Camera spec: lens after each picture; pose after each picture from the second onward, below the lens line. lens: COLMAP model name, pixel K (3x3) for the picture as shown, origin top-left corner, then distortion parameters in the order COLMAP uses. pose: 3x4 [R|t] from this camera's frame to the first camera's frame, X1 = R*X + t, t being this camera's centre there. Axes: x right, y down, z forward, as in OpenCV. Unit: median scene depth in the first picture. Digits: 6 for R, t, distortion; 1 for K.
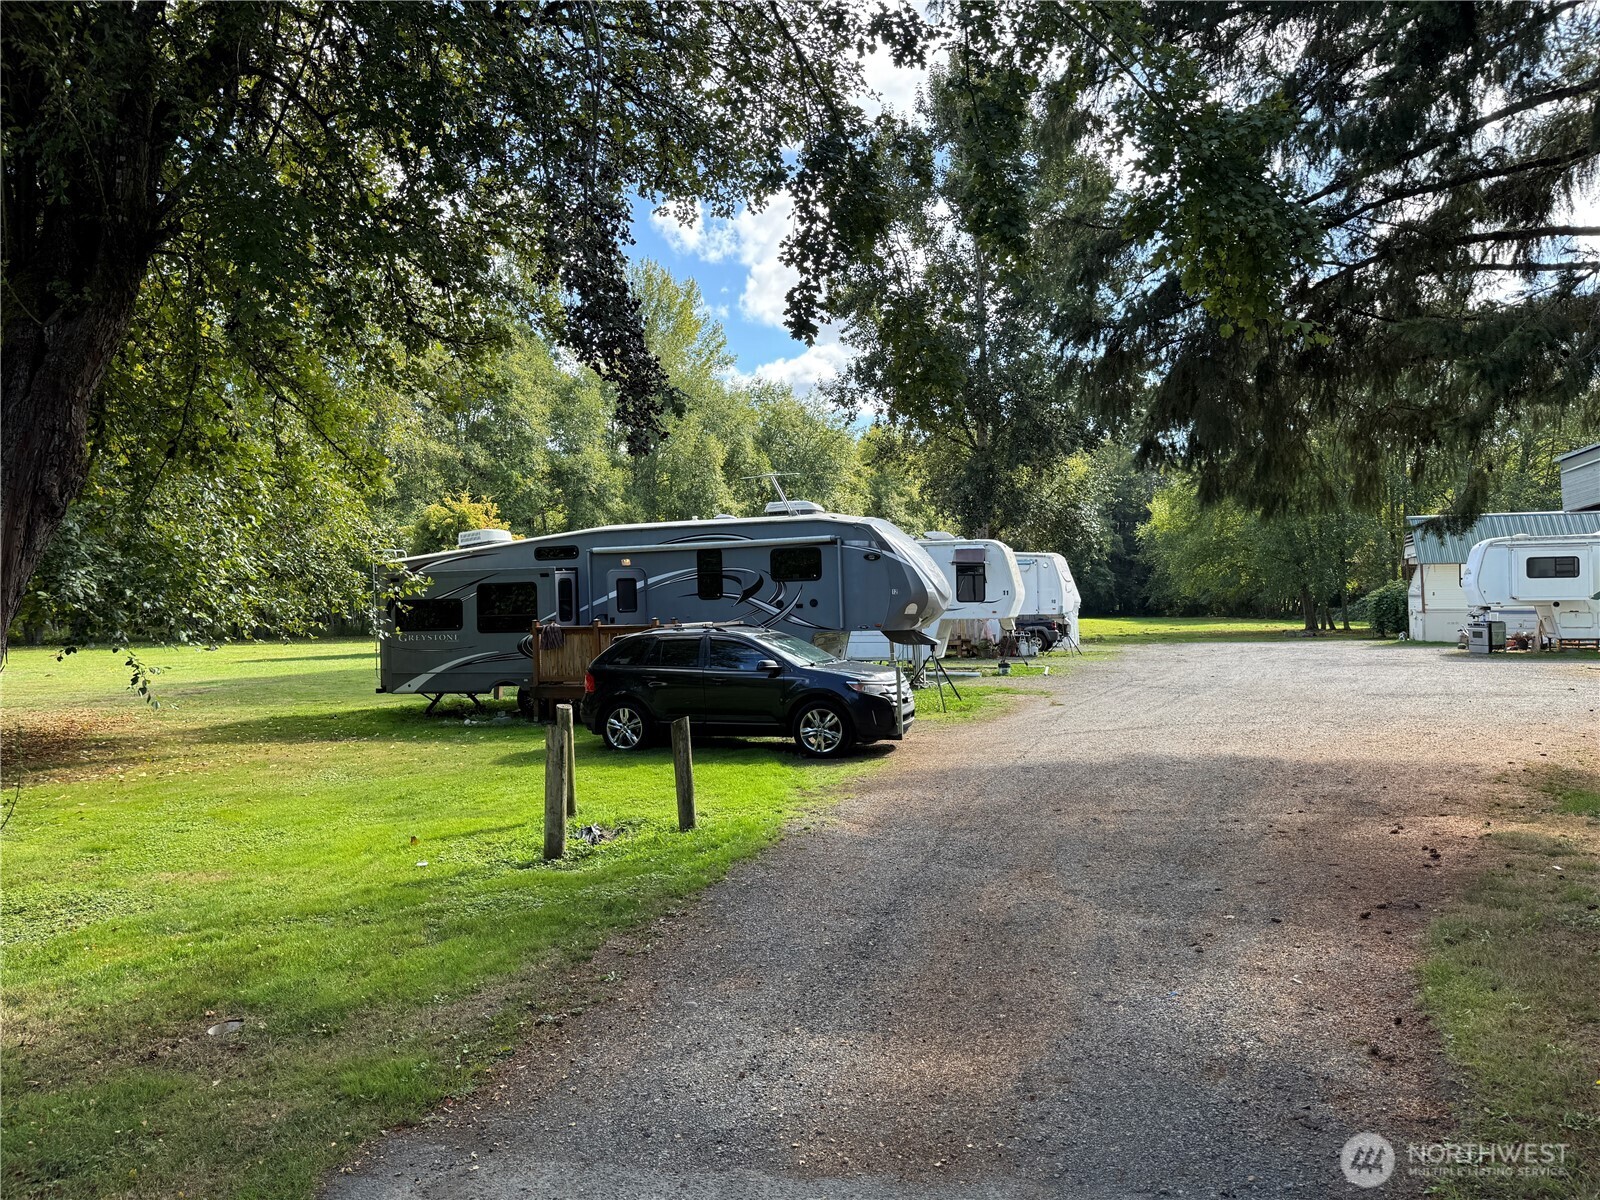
lens RADIAL K [[1116.5, 0, 788.3], [0, 1116.5, 599.2], [0, 0, 1]] dist [0.099070, -0.172450]
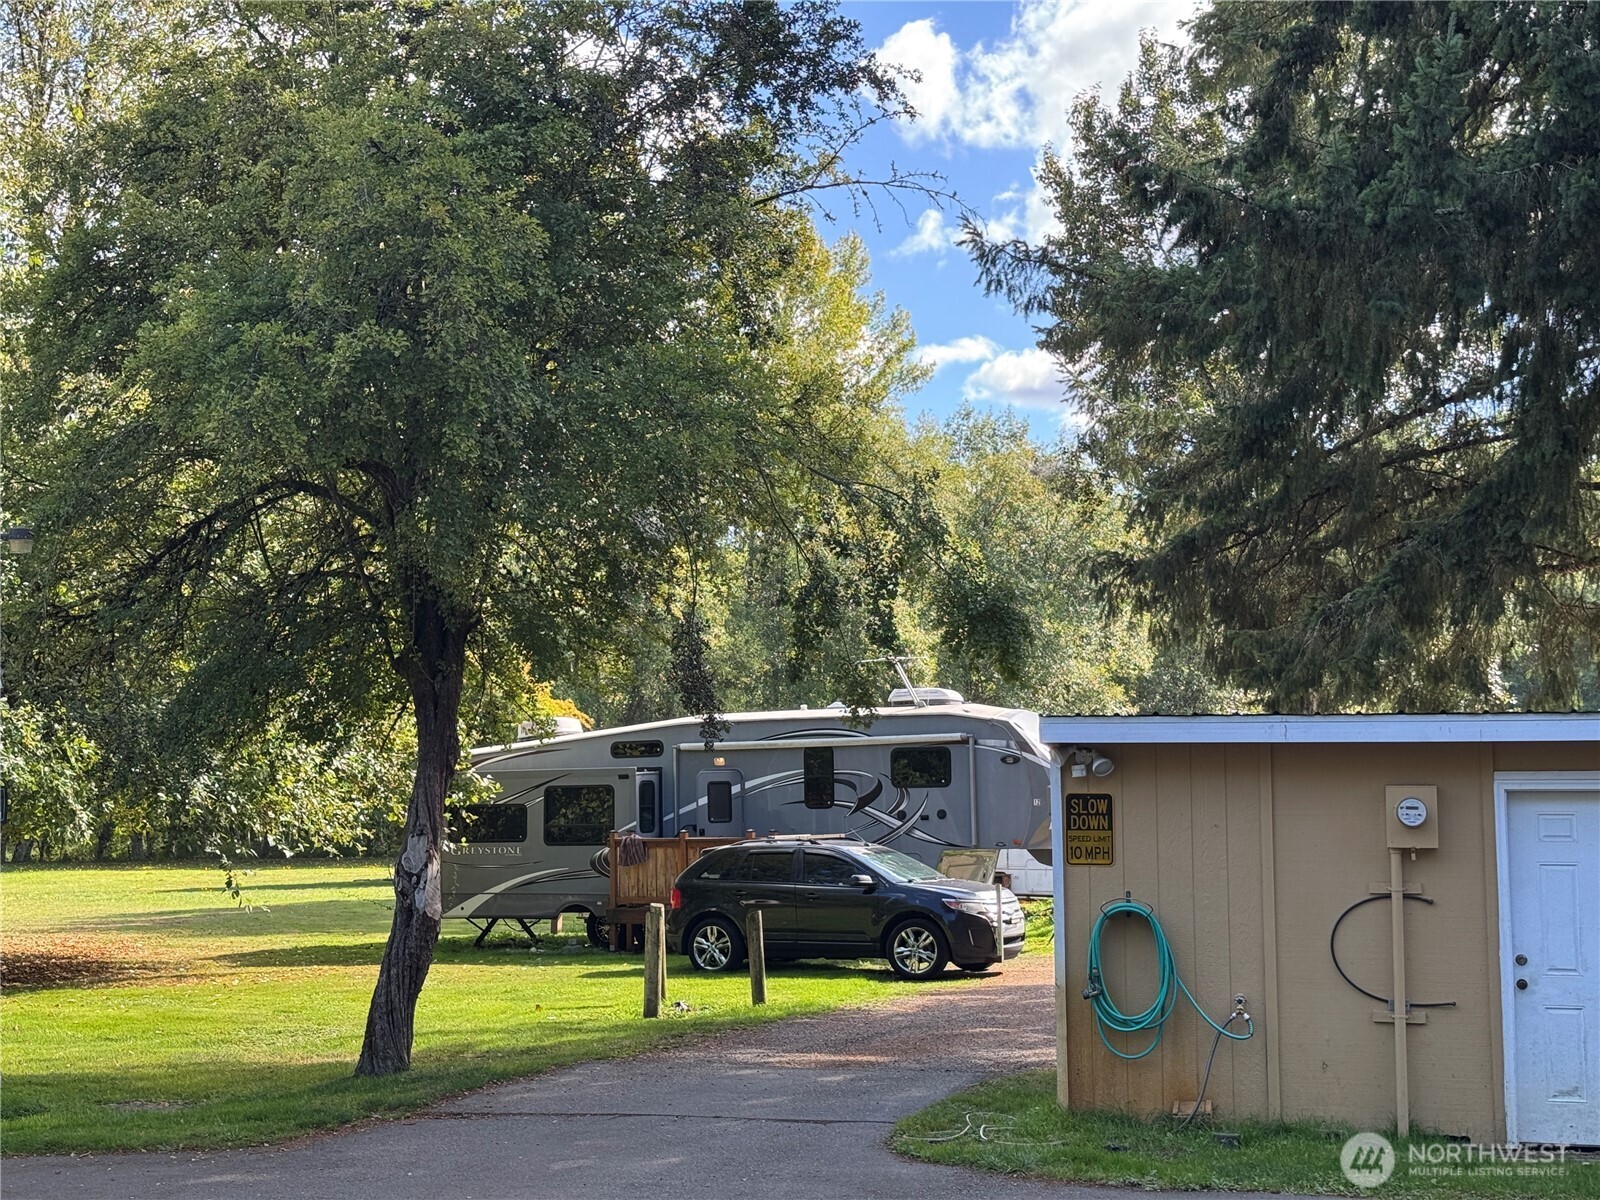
lens RADIAL K [[2236.0, 0, 800.0], [0, 2236.0, 600.0], [0, 0, 1]] dist [0.112413, -0.157102]
pose [[0.993293, 0.000835, -0.115622, 0.109582], [-0.011052, 0.996081, -0.087750, -0.008063], [0.115095, 0.088439, 0.989410, -0.667473]]
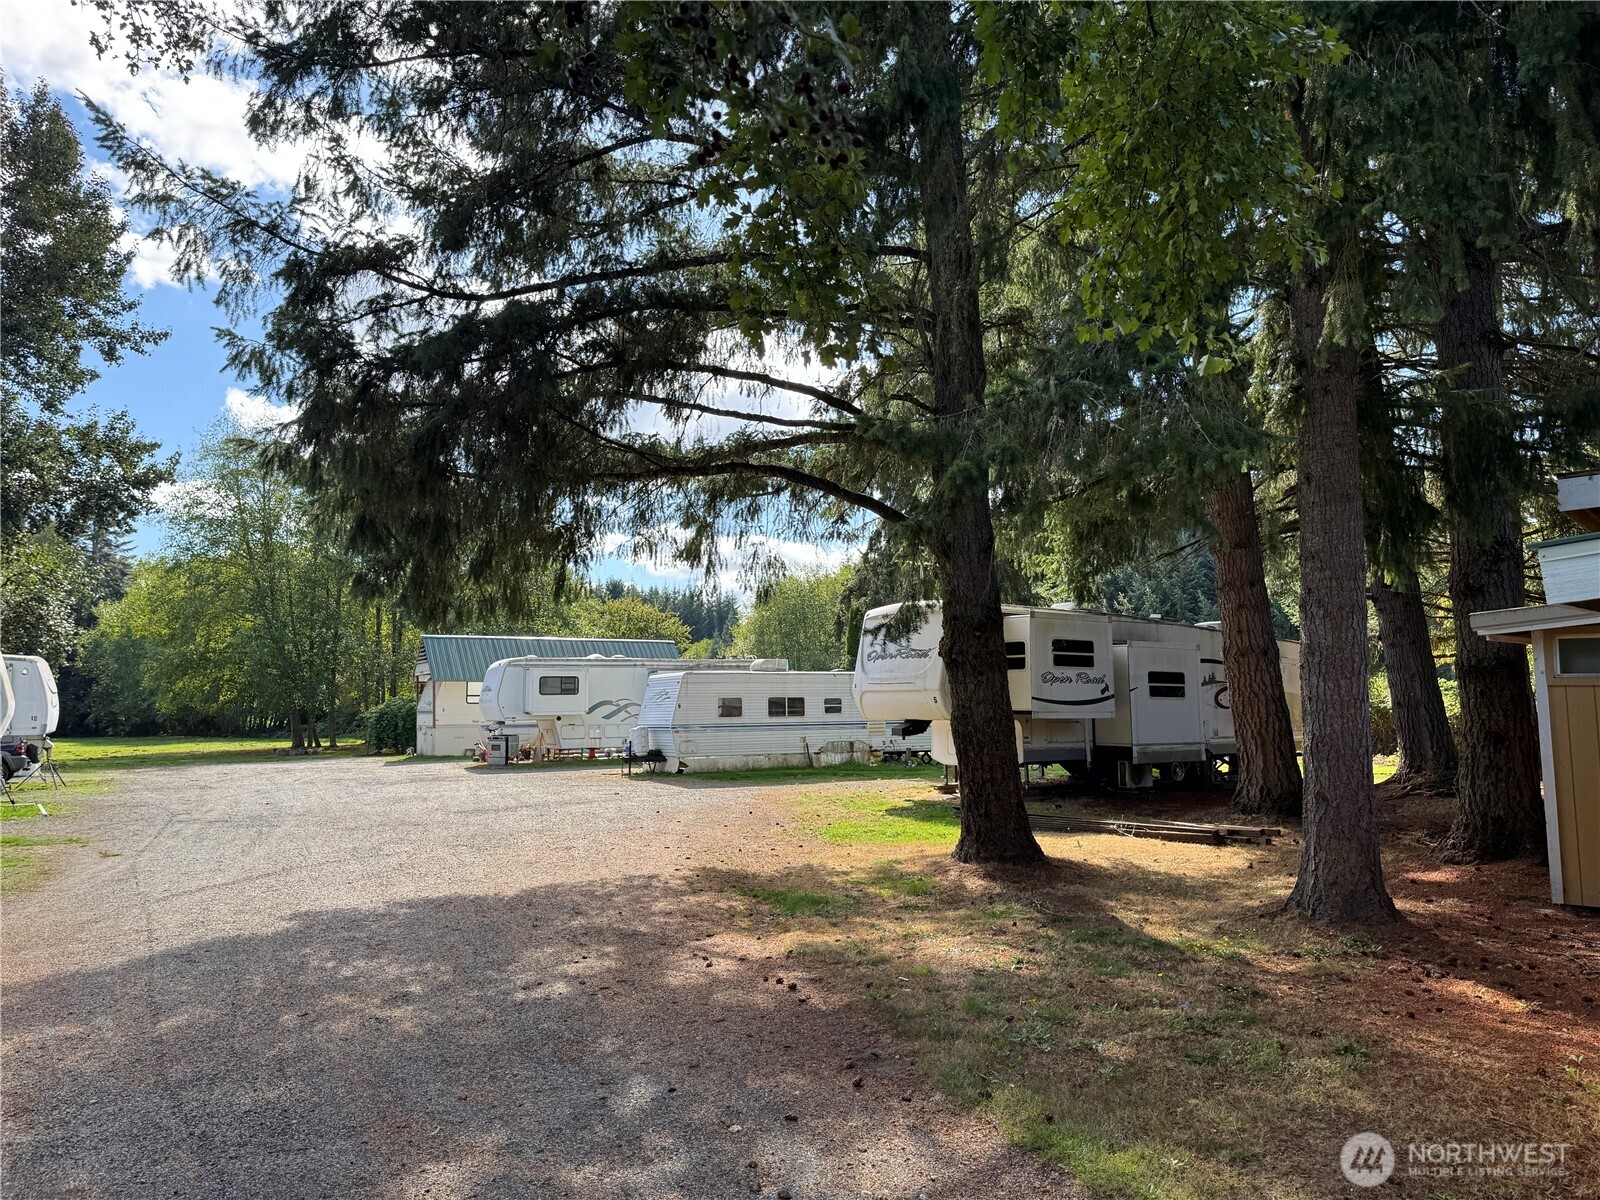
lens RADIAL K [[1116.5, 0, 788.3], [0, 1116.5, 599.2], [0, 0, 1]] dist [0.099070, -0.172450]
pose [[0.633692, 0.077074, 0.769736, -0.035117], [0.003212, 0.994754, -0.102249, 0.001078], [-0.773579, 0.067267, 0.630120, 0.077169]]
